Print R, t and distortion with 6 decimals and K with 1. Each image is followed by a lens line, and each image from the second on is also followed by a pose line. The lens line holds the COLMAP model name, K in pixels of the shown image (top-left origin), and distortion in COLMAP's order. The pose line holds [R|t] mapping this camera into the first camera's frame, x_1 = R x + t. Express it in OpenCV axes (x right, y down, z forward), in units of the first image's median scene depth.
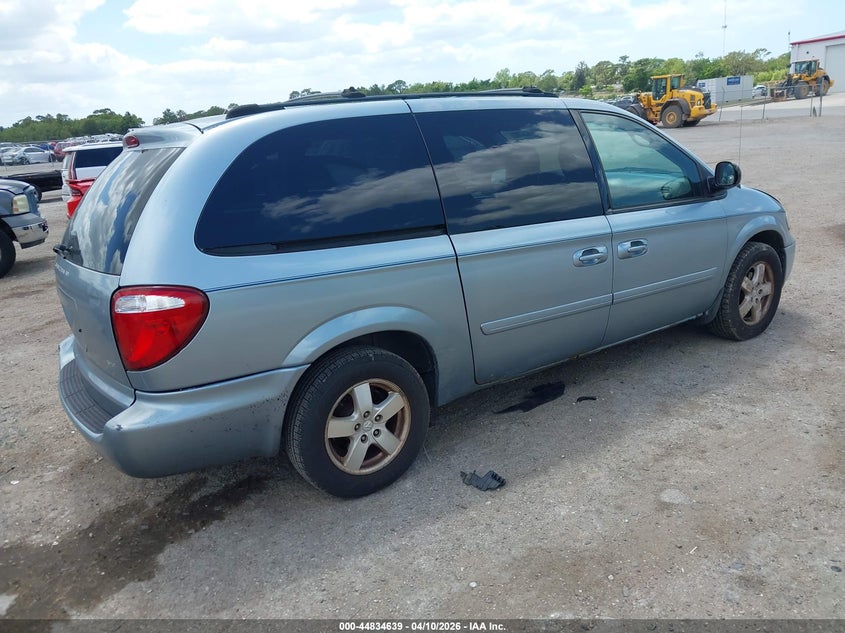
lens RADIAL K [[660.8, 0, 412.9], [0, 660.8, 314.7], [0, 0, 1]] dist [0.005834, -0.004152]
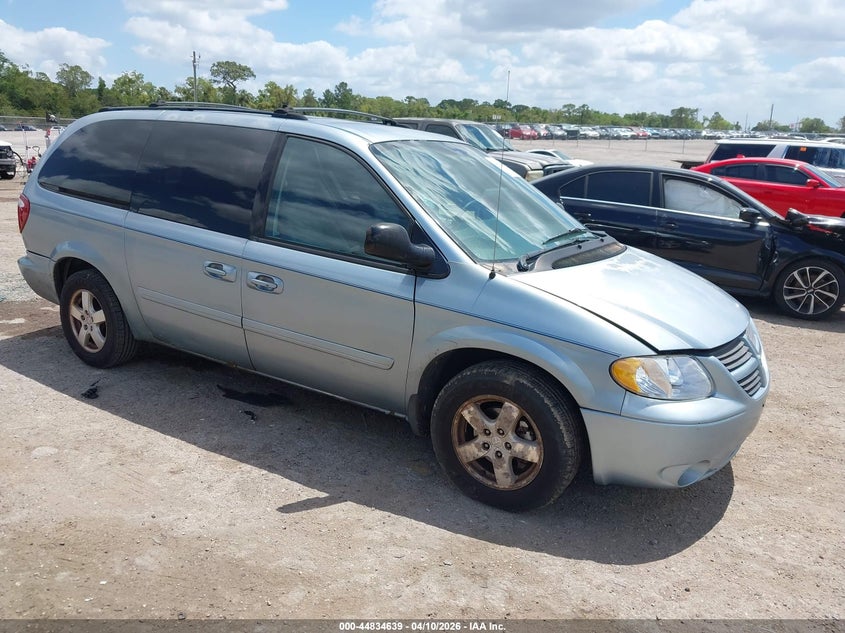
lens RADIAL K [[660.8, 0, 412.9], [0, 660.8, 314.7], [0, 0, 1]] dist [0.005834, -0.004152]
pose [[0.407548, 0.328165, -0.852181, 1.523596], [-0.315060, 0.926427, 0.206082, -0.392471], [0.857113, 0.184500, 0.480955, 0.898859]]
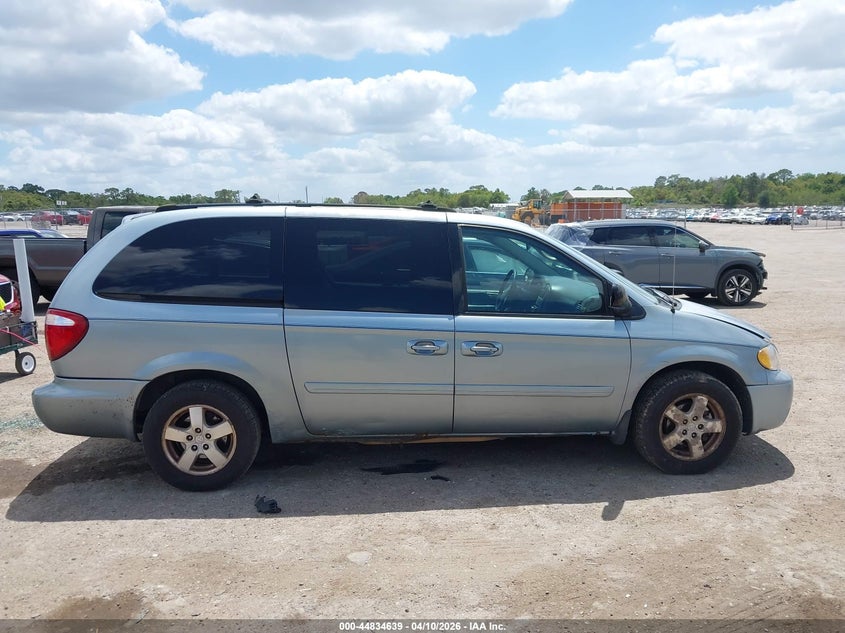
lens RADIAL K [[656.3, 0, 406.1], [0, 656.3, 348.7], [0, 0, 1]] dist [-0.003486, 0.000331]
pose [[0.868345, 0.162569, -0.468560, 0.886868], [-0.192678, 0.981120, -0.016671, -0.071342], [0.457004, 0.104757, 0.883274, -0.005491]]
